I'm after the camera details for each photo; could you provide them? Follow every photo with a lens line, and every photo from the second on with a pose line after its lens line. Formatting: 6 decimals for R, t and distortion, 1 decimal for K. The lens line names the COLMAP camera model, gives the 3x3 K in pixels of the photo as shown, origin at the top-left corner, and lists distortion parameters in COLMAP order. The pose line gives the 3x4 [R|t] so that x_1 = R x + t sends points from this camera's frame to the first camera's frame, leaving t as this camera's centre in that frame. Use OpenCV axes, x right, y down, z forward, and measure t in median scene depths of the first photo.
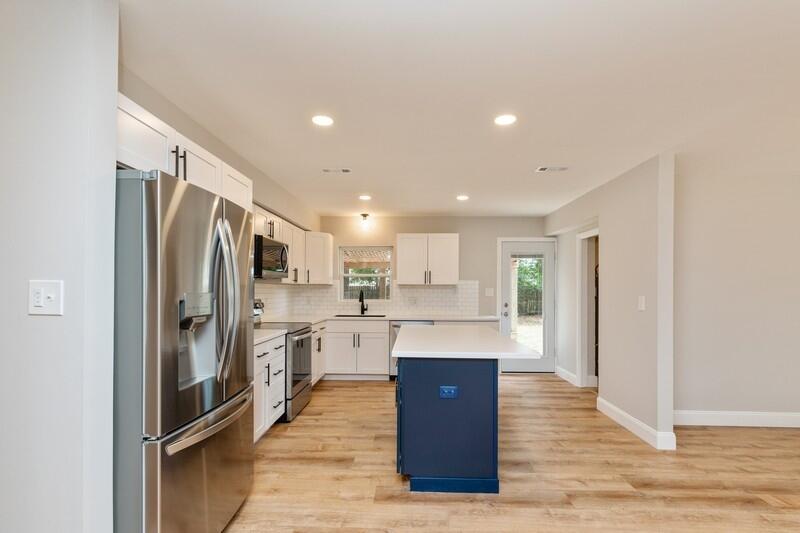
lens RADIAL K [[380.1, 0, 400.6], [0, 380.1, 288.3], [0, 0, 1]] dist [0.013587, -0.001856]
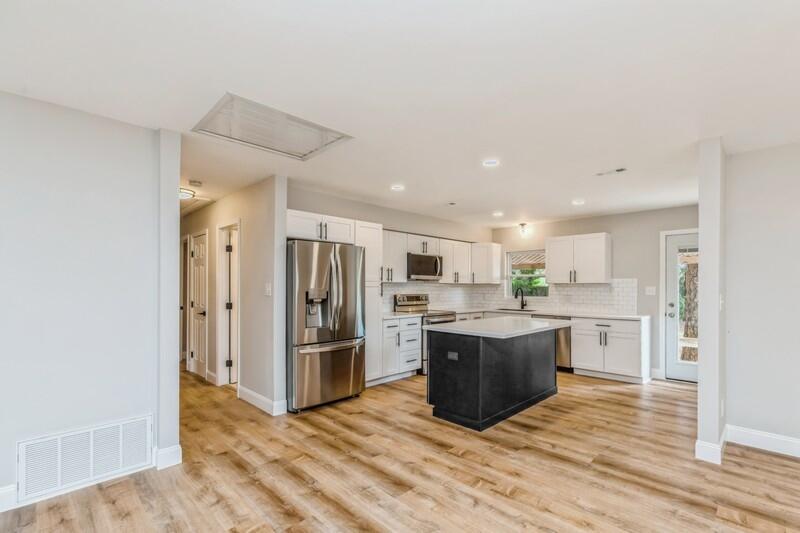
lens RADIAL K [[362.4, 0, 404.7], [0, 362.4, 292.6], [0, 0, 1]] dist [0.007905, -0.001625]
pose [[0.732186, 0.009368, -0.681041, 0.525216], [0.000502, 0.999898, 0.014294, 0.002283], [0.681105, -0.010808, 0.732106, -0.090982]]
